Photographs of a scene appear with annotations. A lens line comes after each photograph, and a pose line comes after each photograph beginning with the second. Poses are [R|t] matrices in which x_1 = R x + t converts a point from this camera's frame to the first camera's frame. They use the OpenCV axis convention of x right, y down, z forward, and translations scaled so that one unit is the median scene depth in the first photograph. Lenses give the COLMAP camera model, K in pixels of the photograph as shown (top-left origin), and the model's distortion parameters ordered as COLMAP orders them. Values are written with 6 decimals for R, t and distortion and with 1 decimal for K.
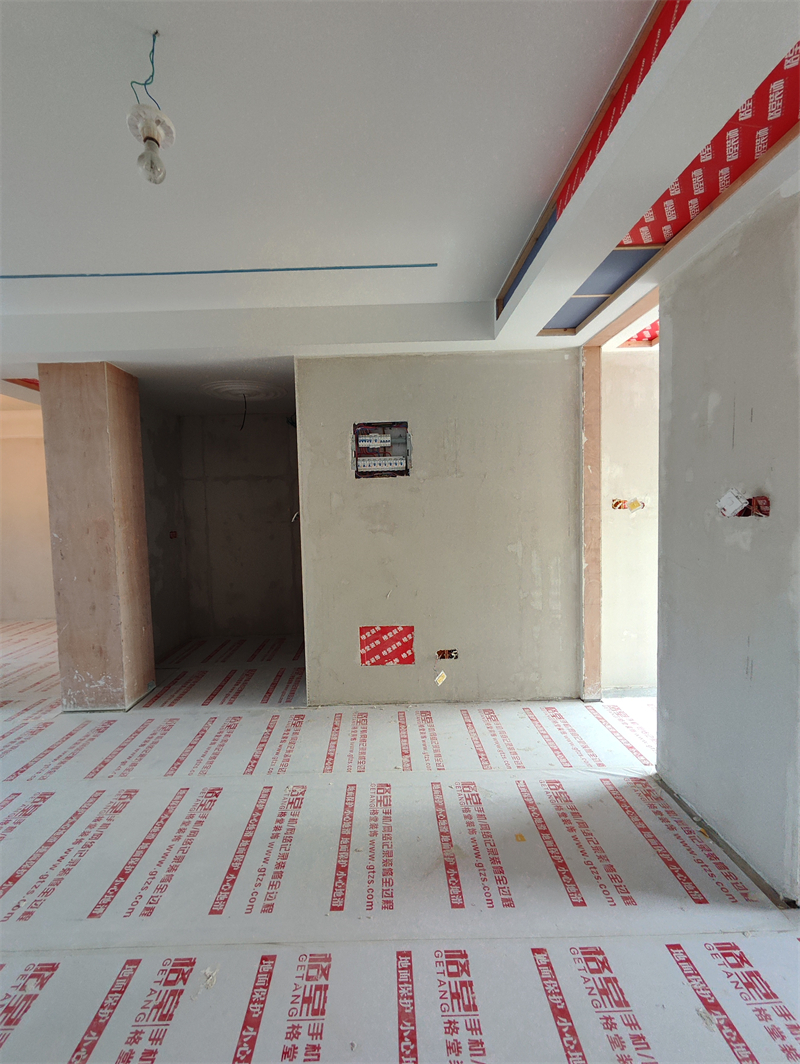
lens RADIAL K [[485.0, 0, 387.4], [0, 485.0, 529.1], [0, 0, 1]] dist [-0.000396, 0.001879]
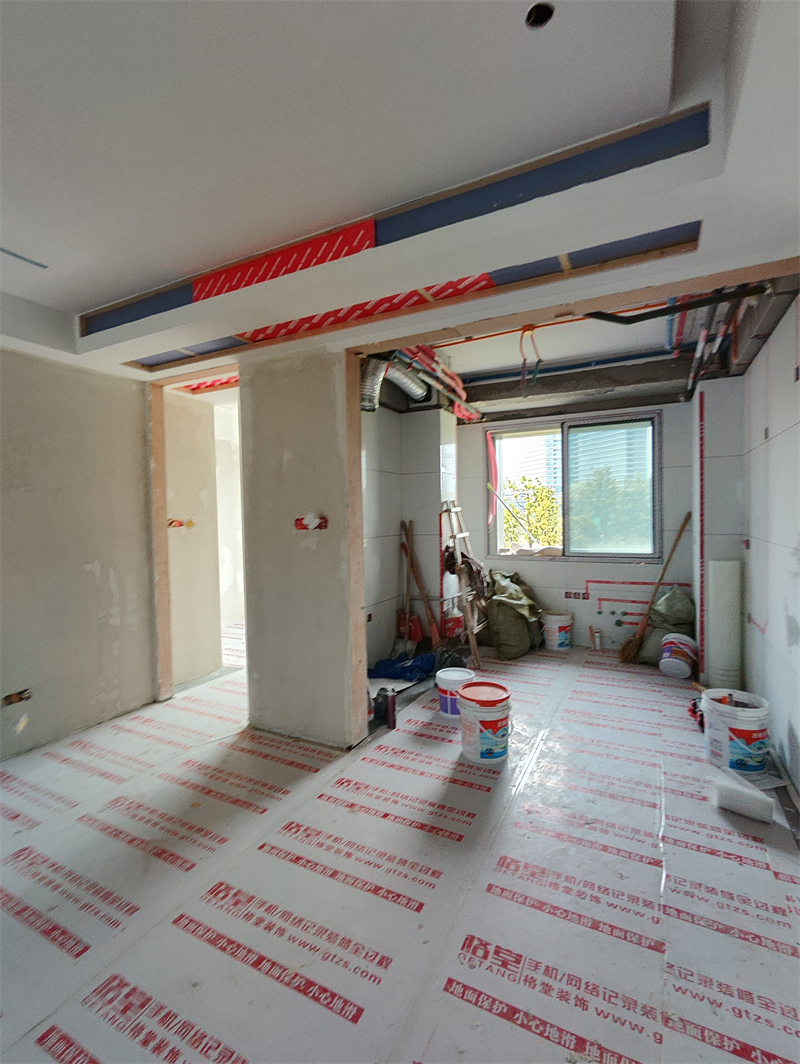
lens RADIAL K [[488.0, 0, 400.0], [0, 488.0, 532.0], [0, 0, 1]] dist [-0.026549, 0.013335]
pose [[0.466733, -0.021991, 0.884125, -0.407888], [0.051138, 0.998689, -0.002155, 0.000539], [-0.882918, 0.046218, 0.467246, -0.014223]]
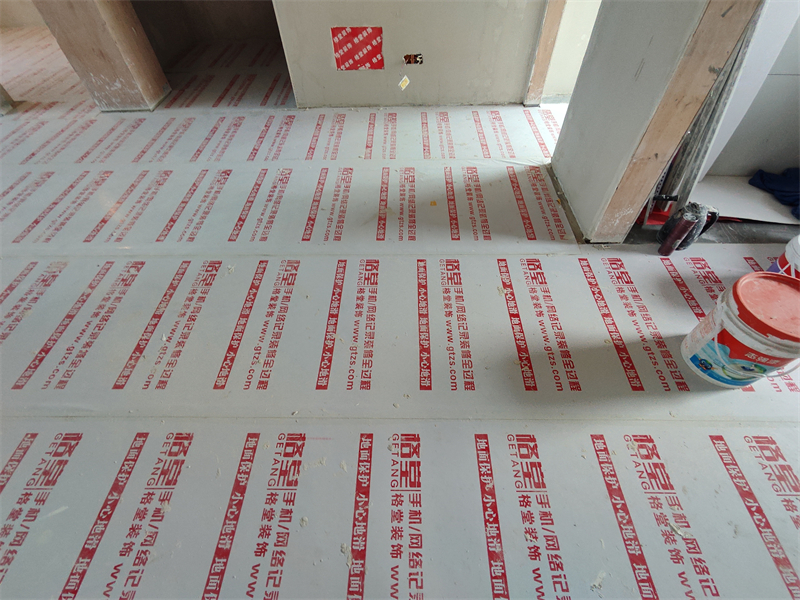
lens RADIAL K [[379.2, 0, 396.1], [0, 379.2, 301.0], [0, 0, 1]] dist [-0.010100, 0.011143]
pose [[0.999656, 0.017412, -0.019614, 0.147700], [0.002546, 0.679861, 0.733337, -0.007909], [0.026104, -0.733134, 0.679583, -0.006970]]
